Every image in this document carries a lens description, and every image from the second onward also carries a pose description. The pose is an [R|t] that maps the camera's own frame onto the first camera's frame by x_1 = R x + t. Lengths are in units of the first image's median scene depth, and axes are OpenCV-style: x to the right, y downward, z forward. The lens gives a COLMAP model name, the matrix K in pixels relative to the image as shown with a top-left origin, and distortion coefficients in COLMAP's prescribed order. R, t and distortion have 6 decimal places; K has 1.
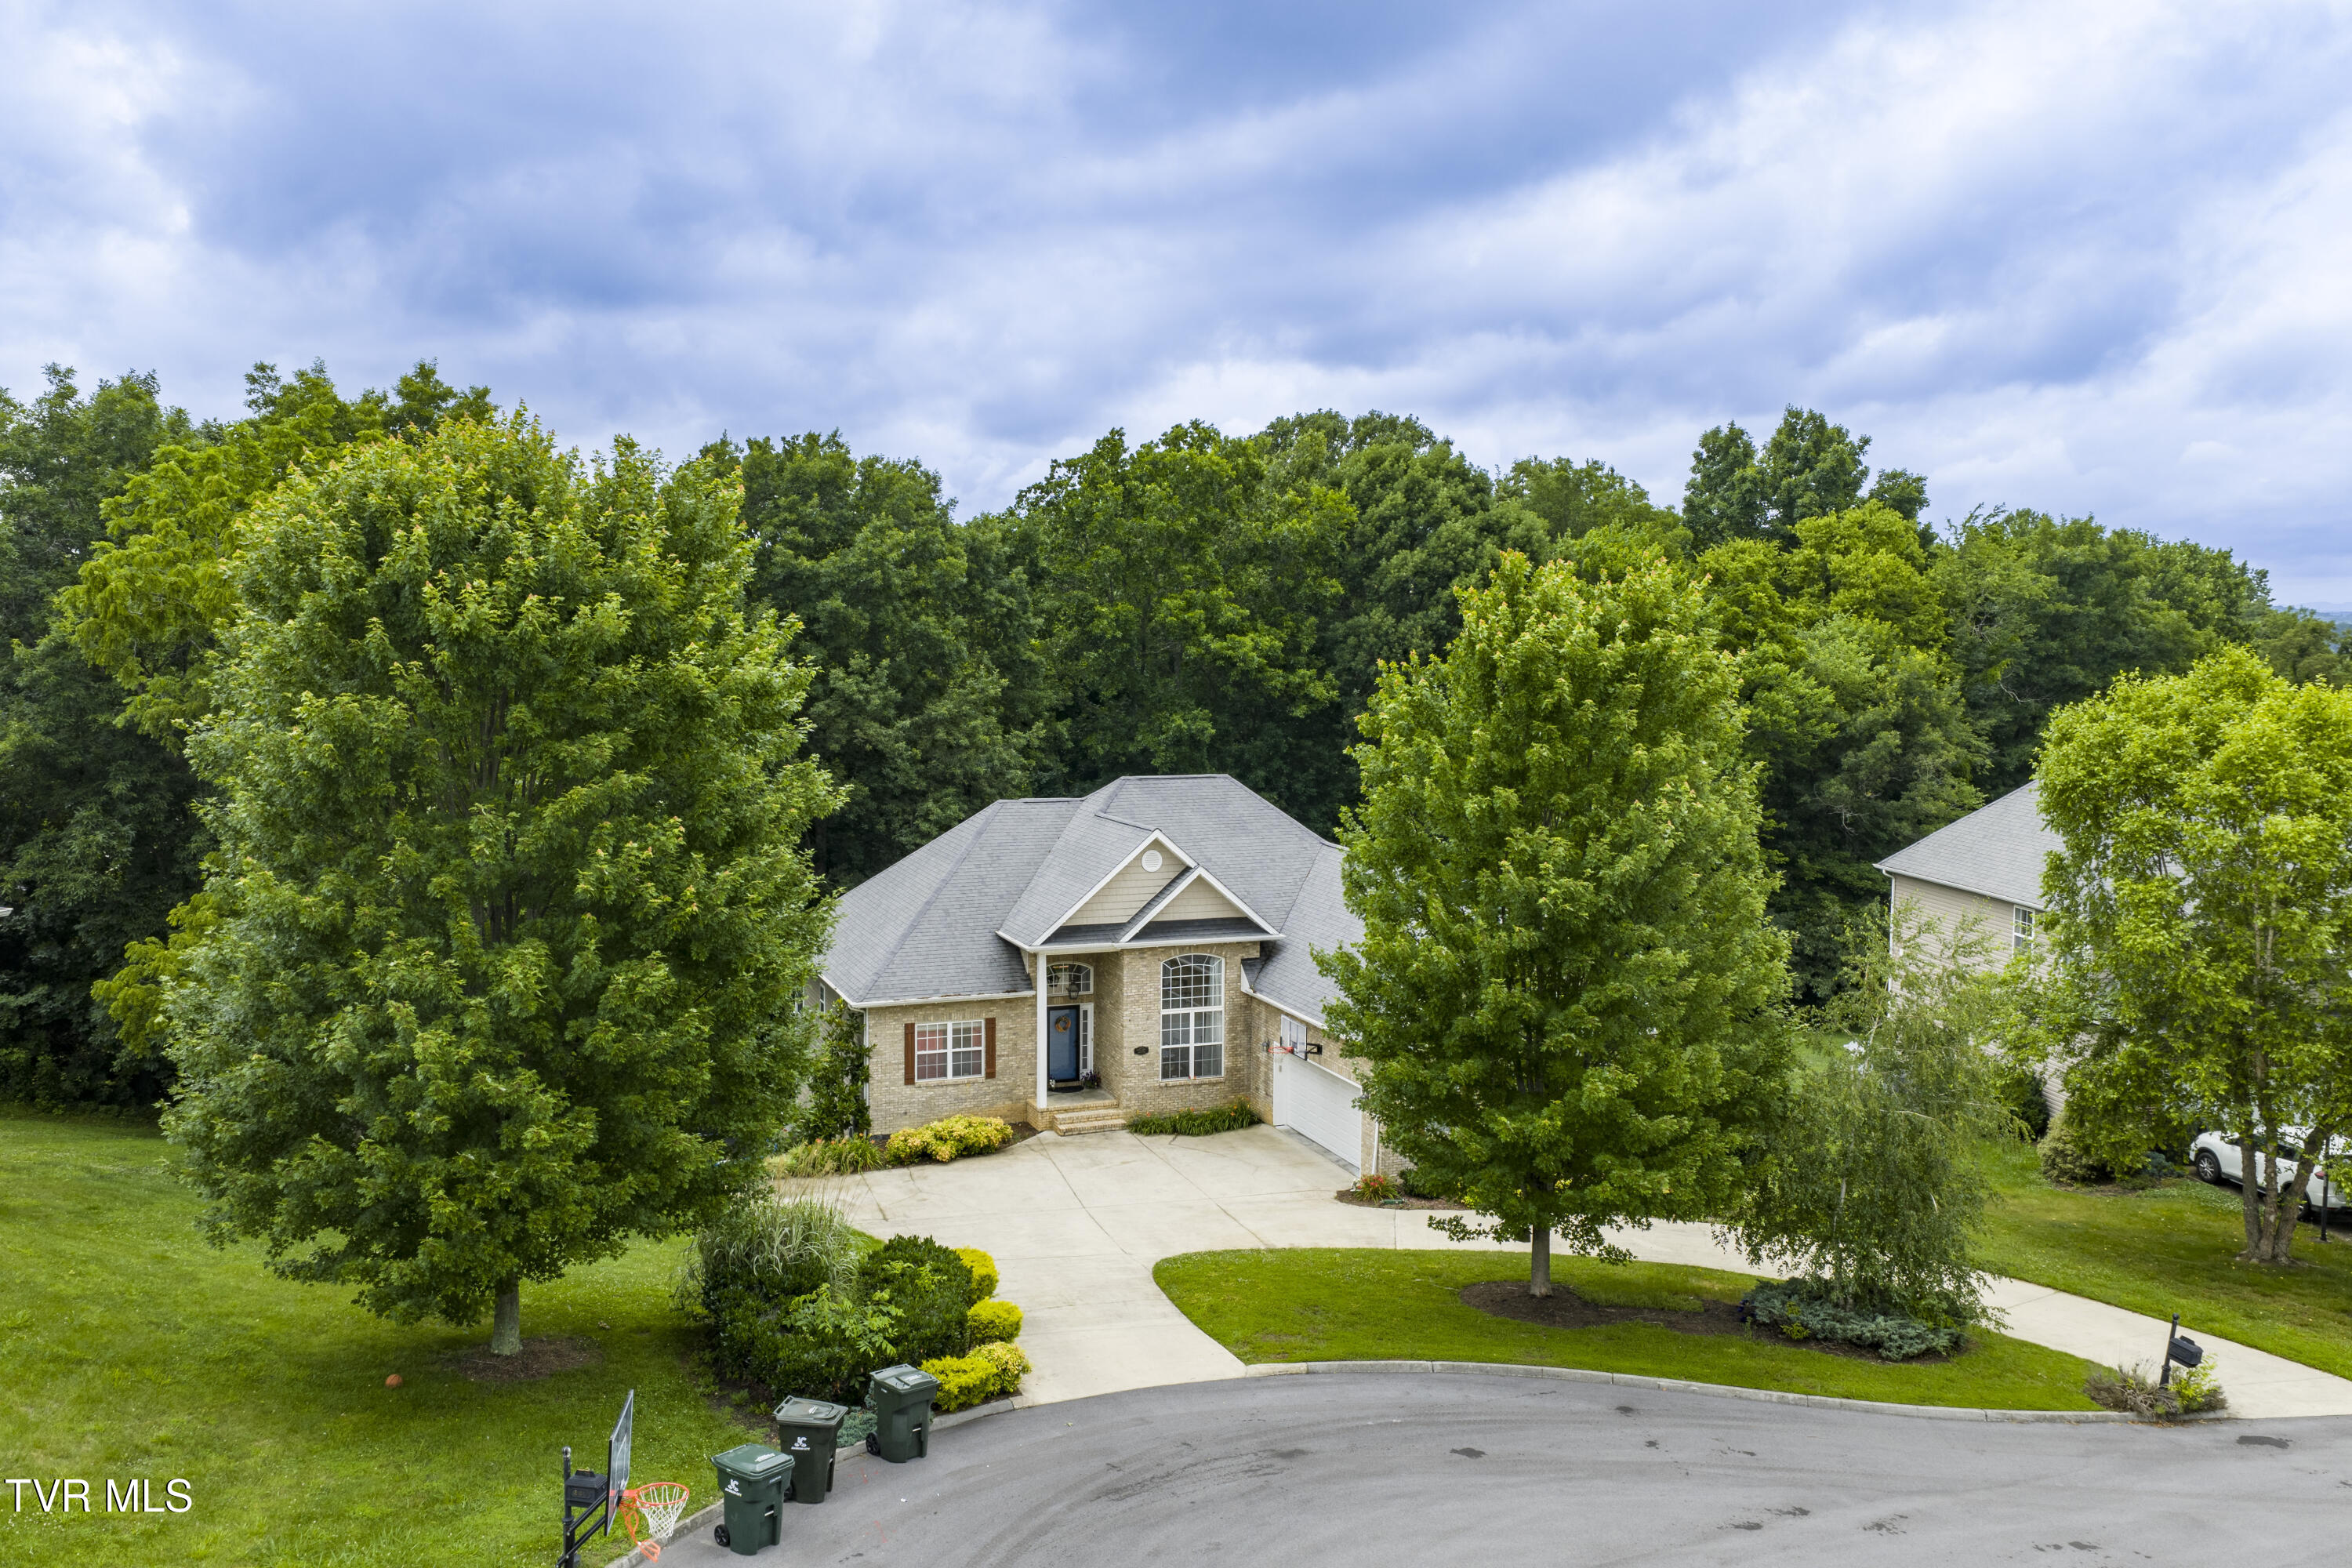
lens RADIAL K [[1992.7, 0, 1162.9], [0, 1992.7, 768.8], [0, 0, 1]] dist [-0.001275, -0.007081]
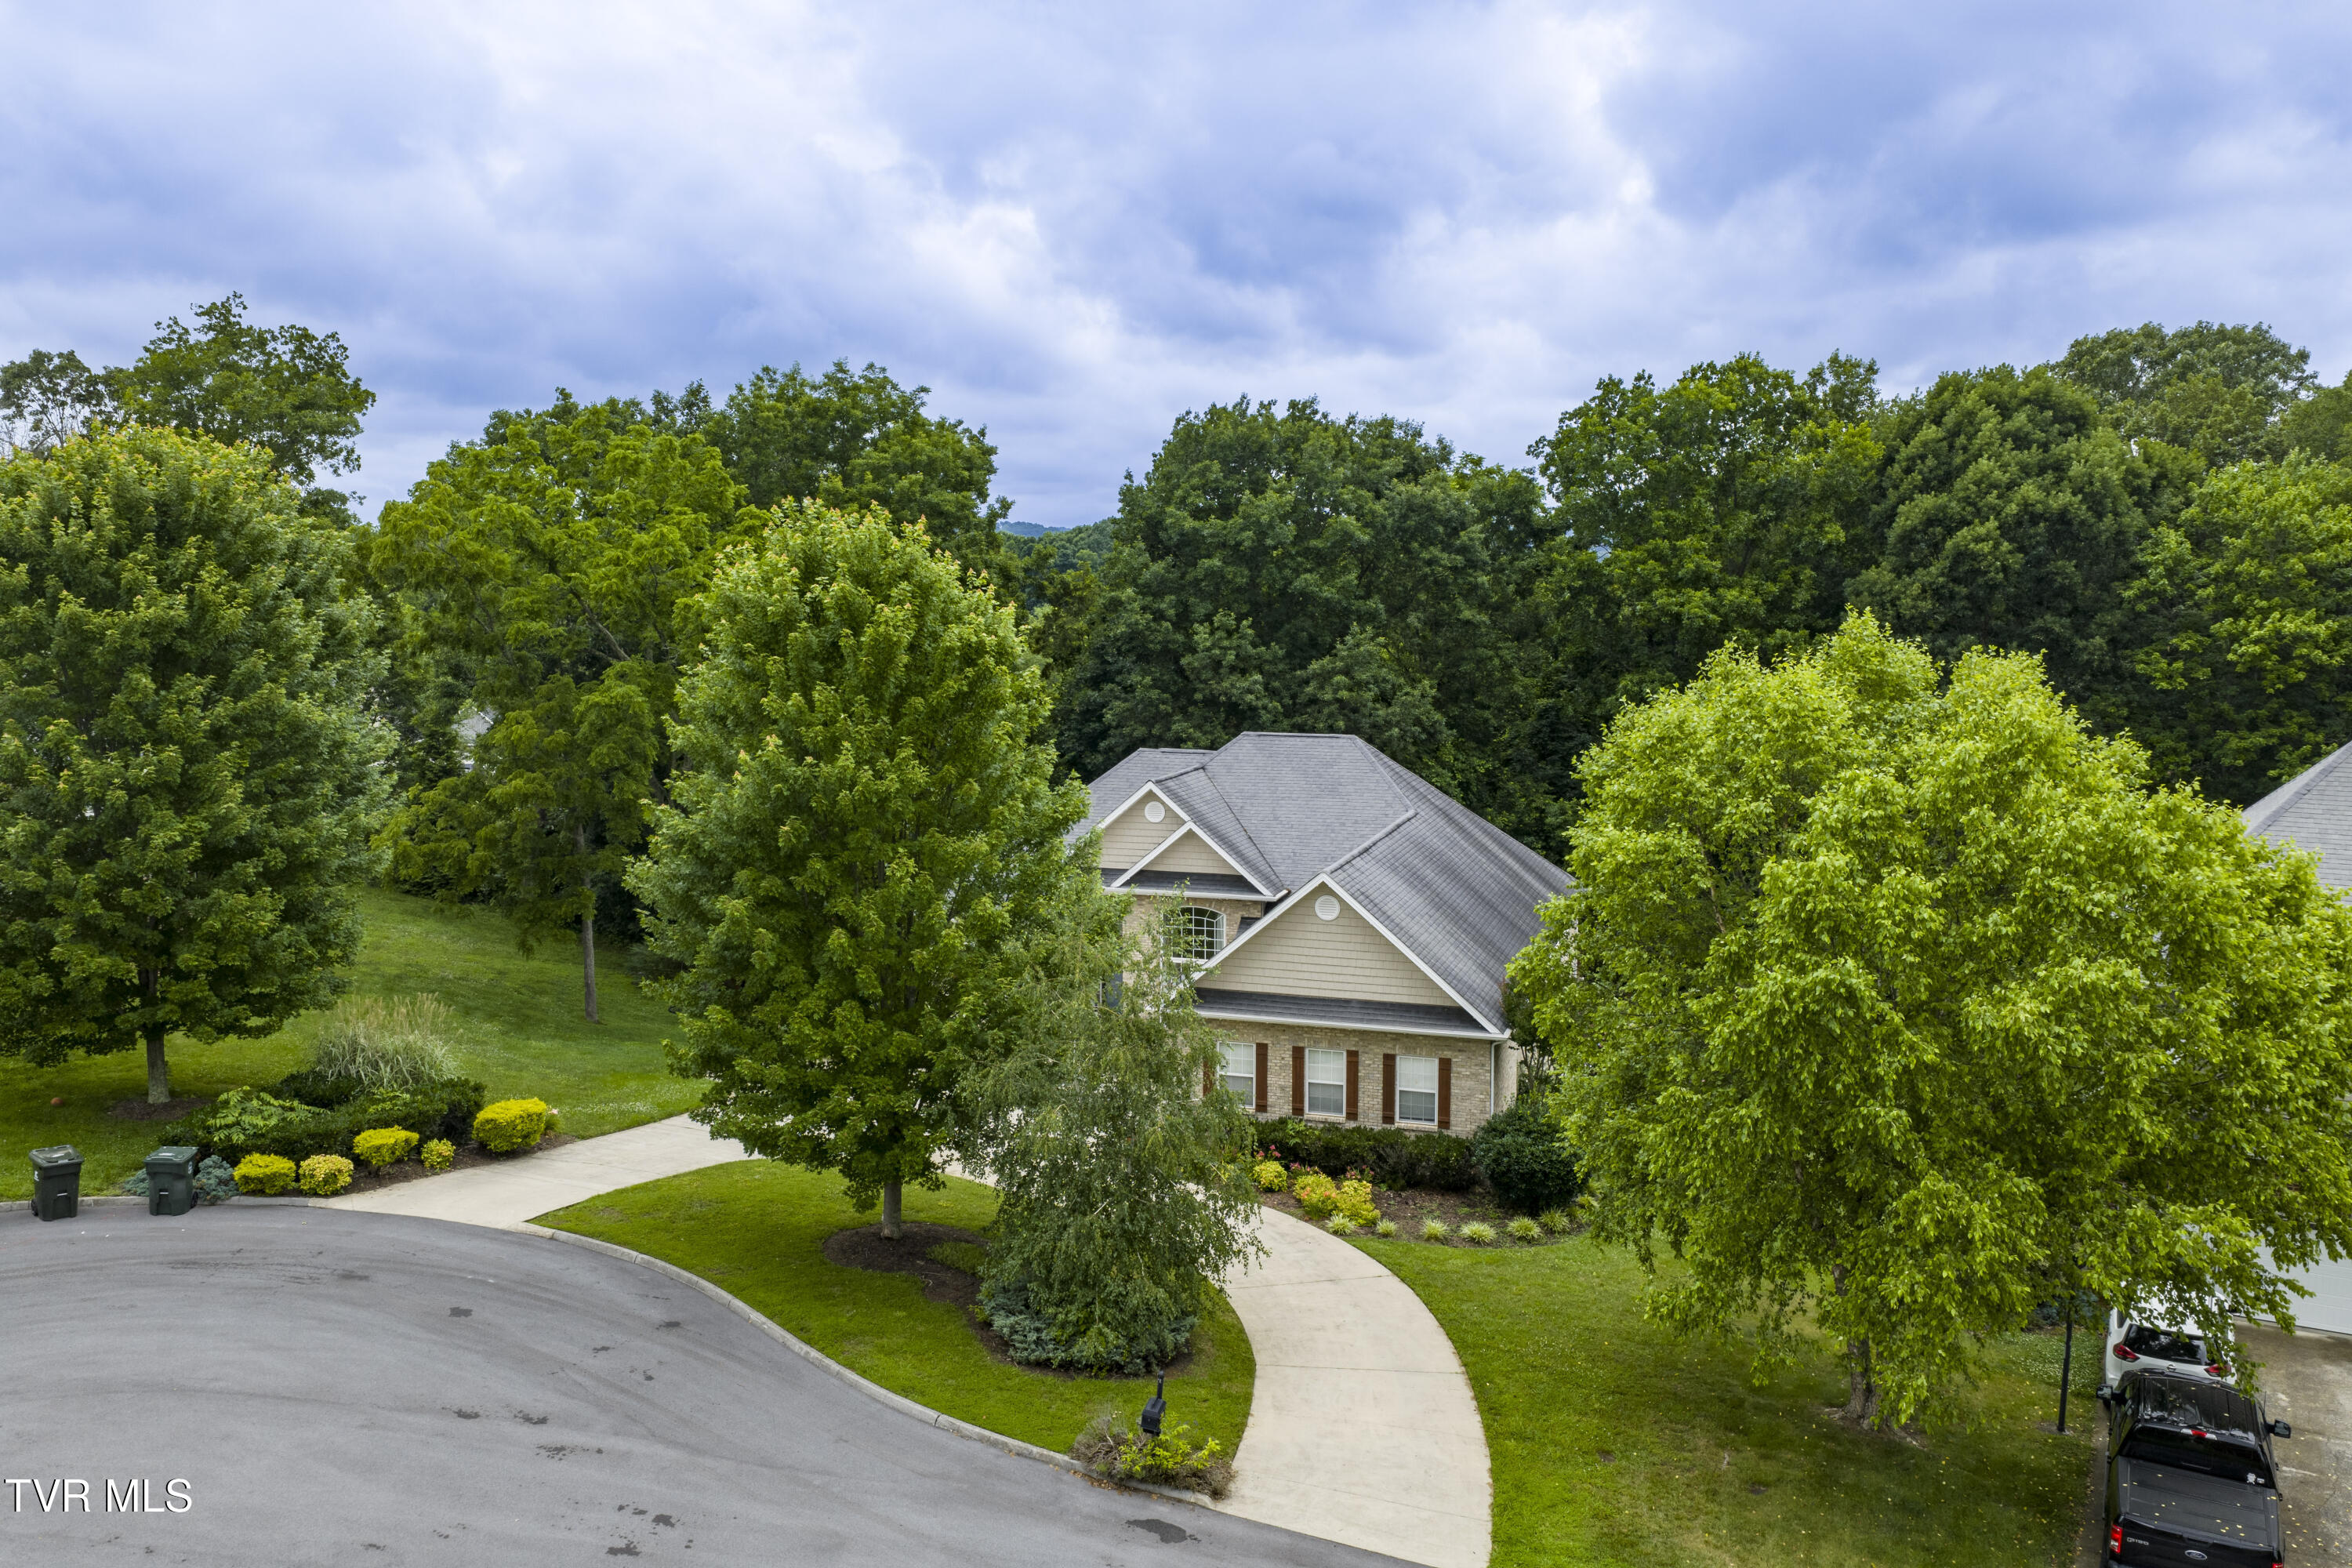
lens RADIAL K [[1992.7, 0, 1176.4], [0, 1992.7, 796.6], [0, 0, 1]] dist [-0.001275, -0.007081]
pose [[0.800875, 0.070179, -0.594704, 0.609771], [-0.045702, 0.997376, 0.056150, -0.020175], [0.597084, -0.017790, 0.801981, 0.174423]]
